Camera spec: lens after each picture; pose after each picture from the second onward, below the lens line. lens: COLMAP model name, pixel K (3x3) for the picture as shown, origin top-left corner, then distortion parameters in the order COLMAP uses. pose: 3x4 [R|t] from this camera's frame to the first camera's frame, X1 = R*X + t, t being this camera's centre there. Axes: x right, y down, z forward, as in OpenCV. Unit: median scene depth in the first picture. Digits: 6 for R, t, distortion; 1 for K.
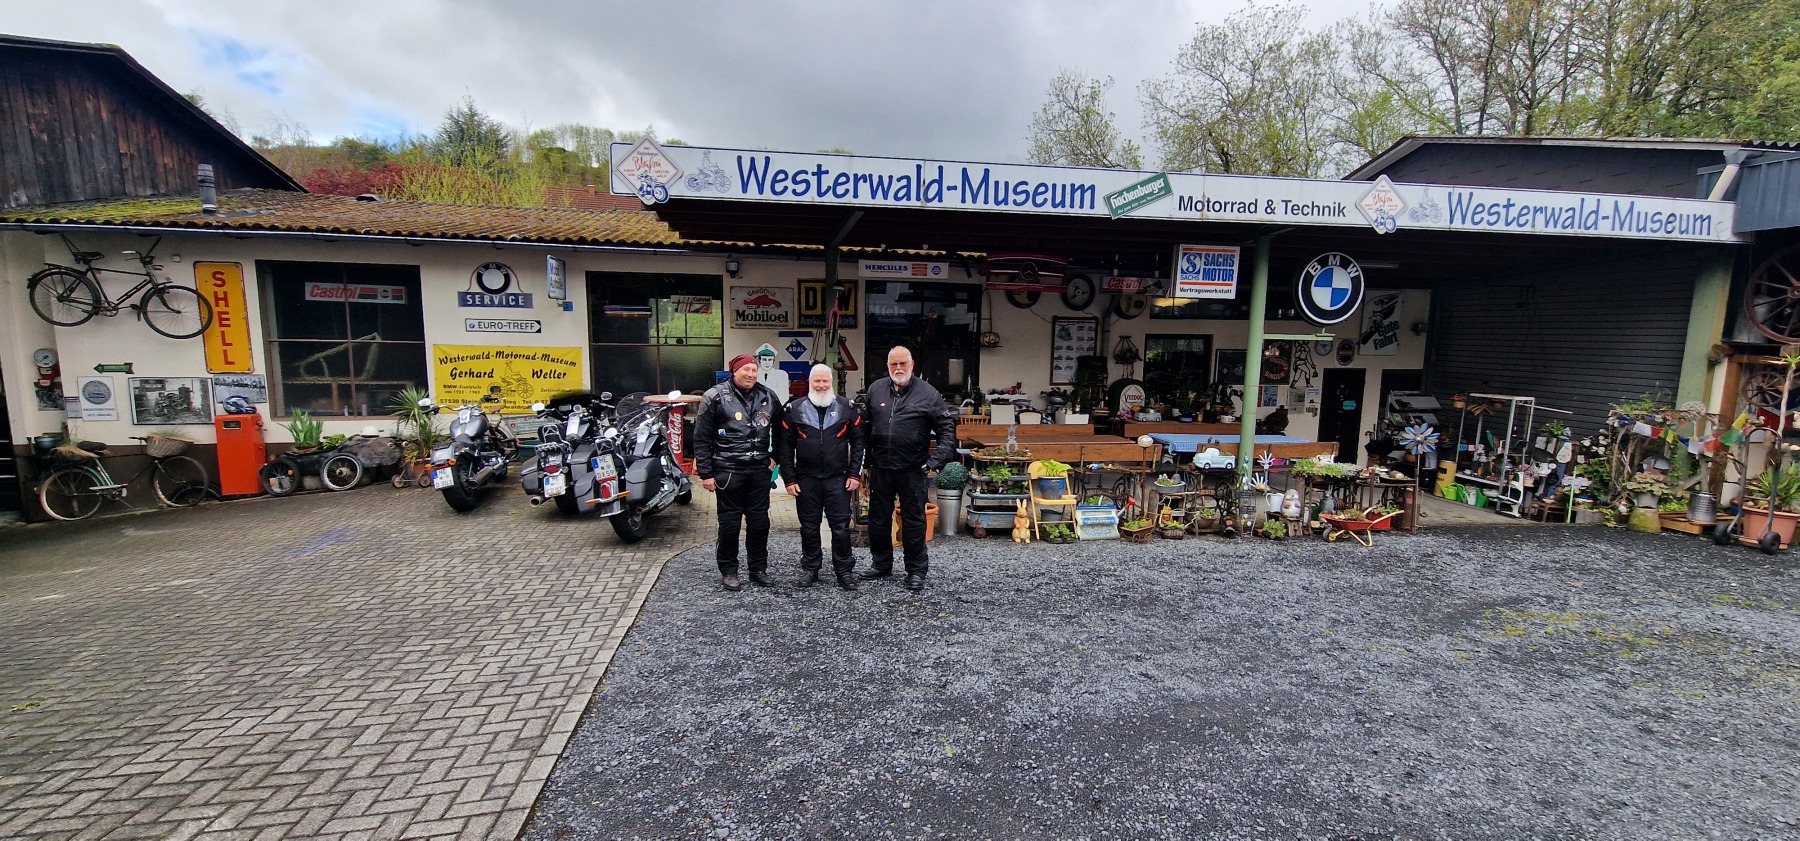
lens RADIAL K [[739.0, 0, 899.7], [0, 739.0, 432.0], [0, 0, 1]] dist [0.001312, -0.002895]
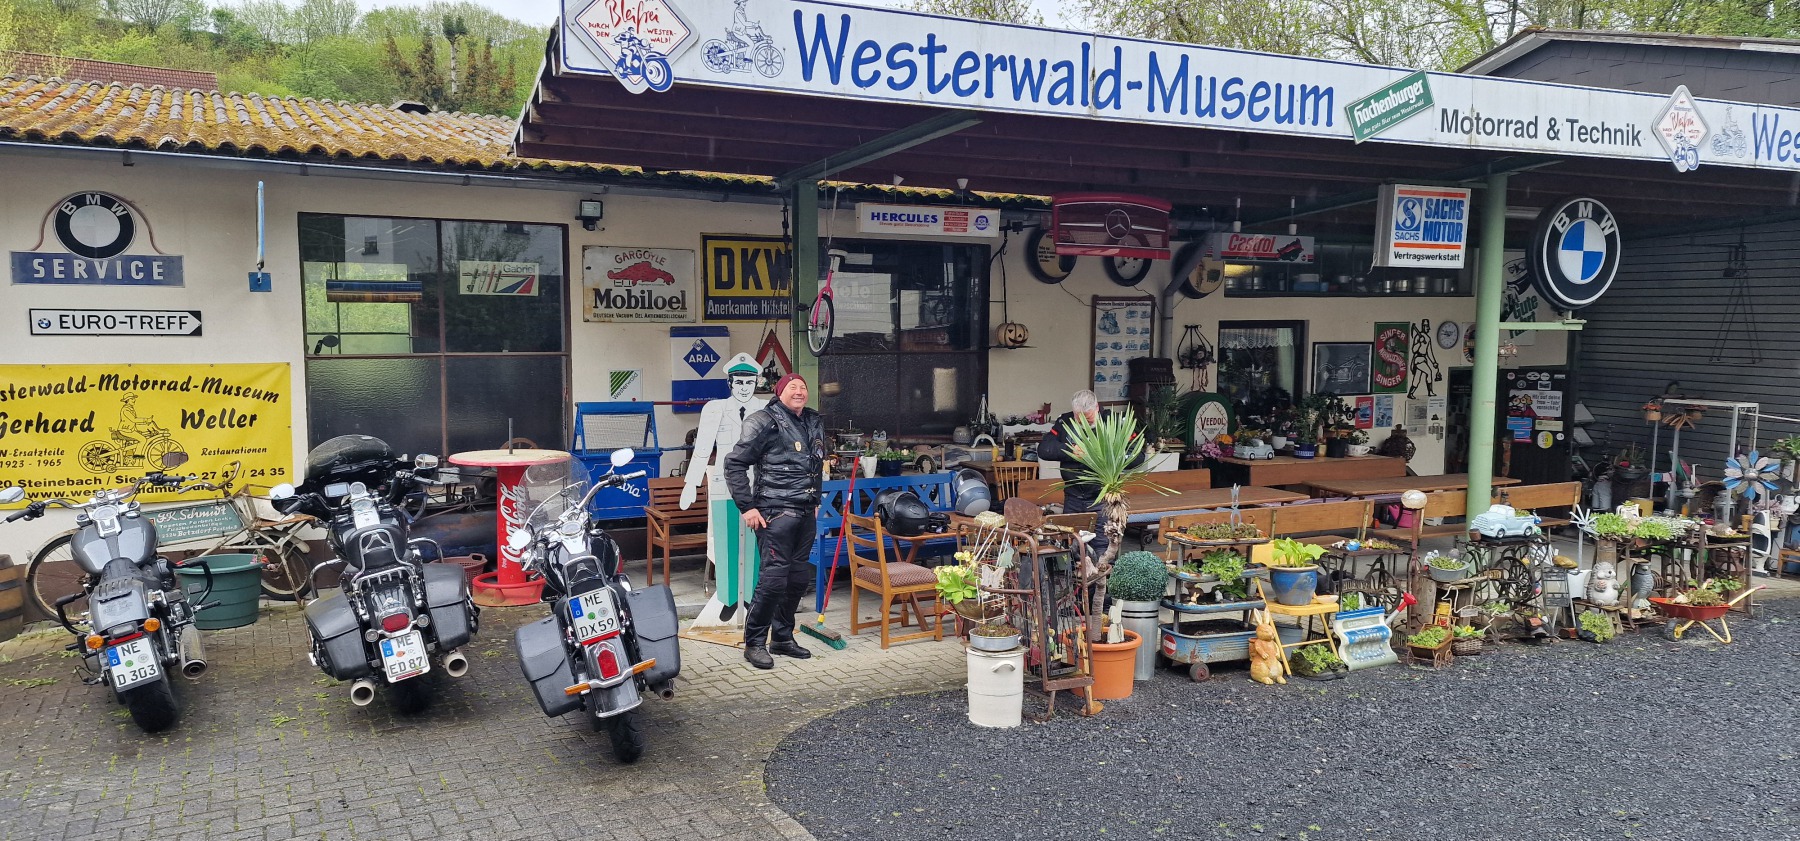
lens RADIAL K [[1185.5, 0, 900.0], [0, 1185.5, 420.5], [0, 0, 1]] dist [0.094459, -0.076129]
pose [[0.962259, -0.035326, 0.269832, -0.317842], [0.046849, 0.998239, -0.036384, -0.033220], [-0.268071, 0.047652, 0.962220, 0.126927]]
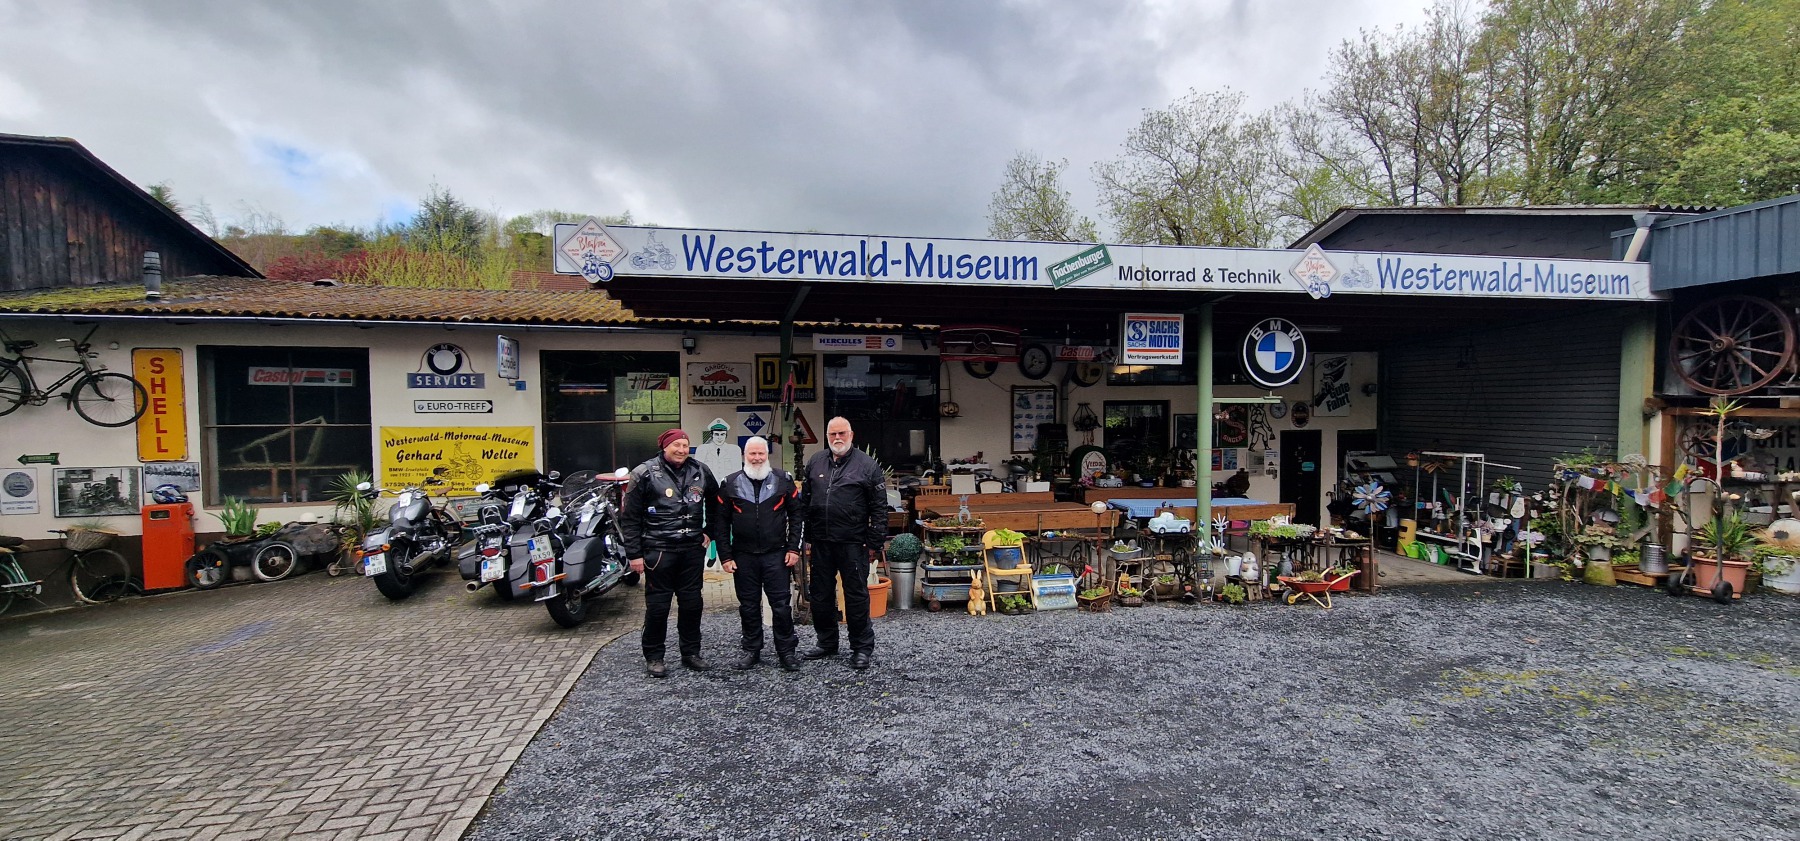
lens RADIAL K [[739.0, 0, 899.7], [0, 739.0, 432.0], [0, 0, 1]] dist [0.001312, -0.002895]
pose [[0.999293, -0.023147, 0.029620, 0.033881], [0.025923, 0.994940, -0.097072, 0.001237], [-0.027223, 0.097771, 0.994837, 0.008575]]
